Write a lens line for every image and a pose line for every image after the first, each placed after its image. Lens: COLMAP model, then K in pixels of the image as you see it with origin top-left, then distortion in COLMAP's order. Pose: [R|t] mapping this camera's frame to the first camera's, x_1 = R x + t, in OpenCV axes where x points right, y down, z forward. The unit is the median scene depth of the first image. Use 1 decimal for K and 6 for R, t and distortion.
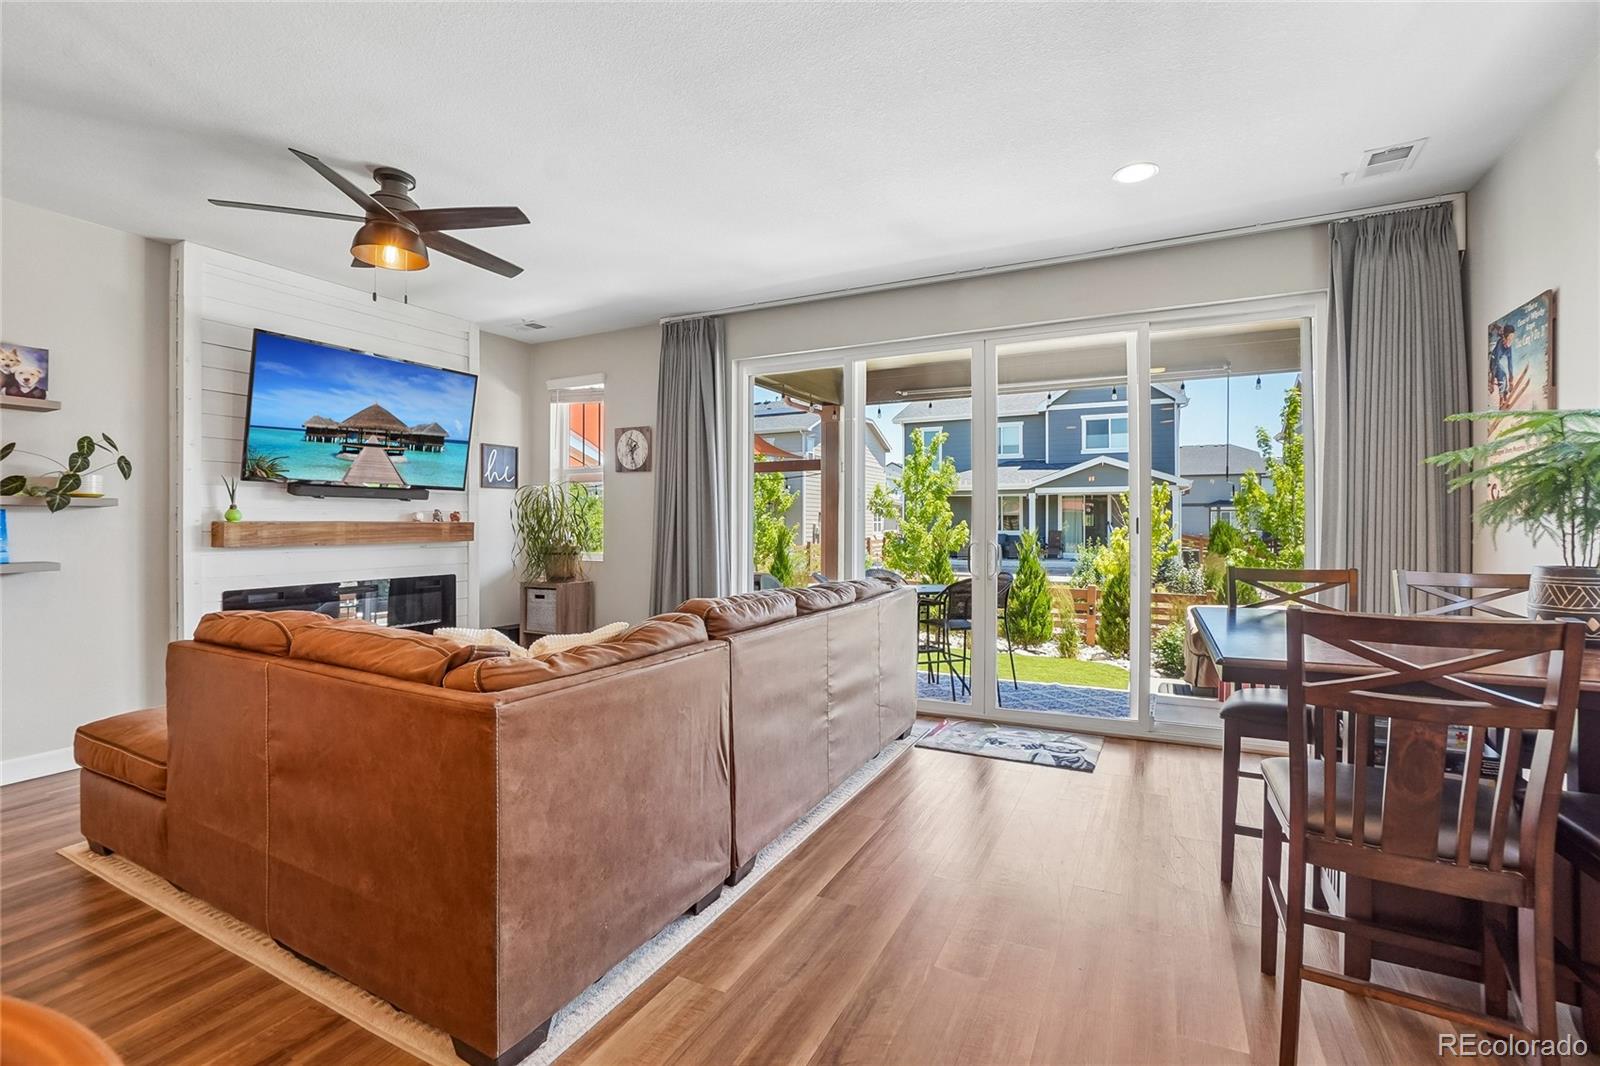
lens RADIAL K [[723.2, 0, 798.3], [0, 723.2, 530.2], [0, 0, 1]] dist [-0.049747, 0.010334]
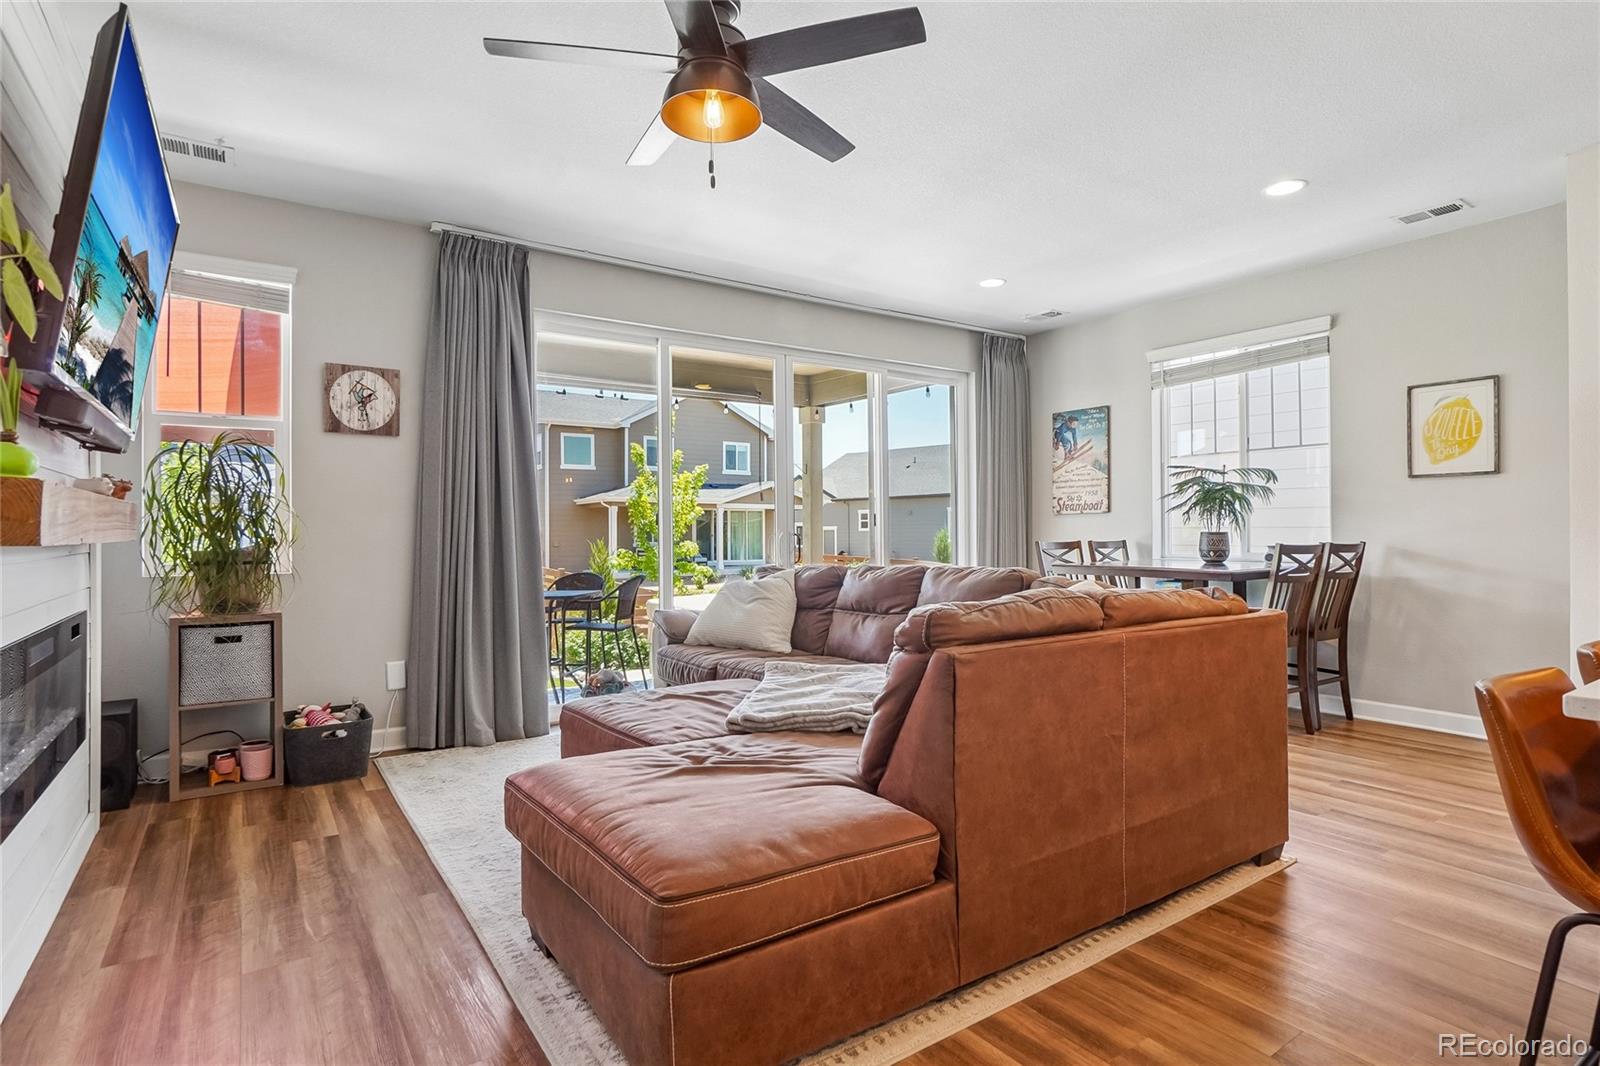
lens RADIAL K [[841.1, 0, 788.1], [0, 841.1, 519.9], [0, 0, 1]] dist [-0.033566, 0.015037]
pose [[0.470833, 0.011978, 0.882141, -0.759816], [0.011143, 0.999747, -0.019522, 0.016927], [-0.882152, 0.019021, 0.470581, 0.320596]]
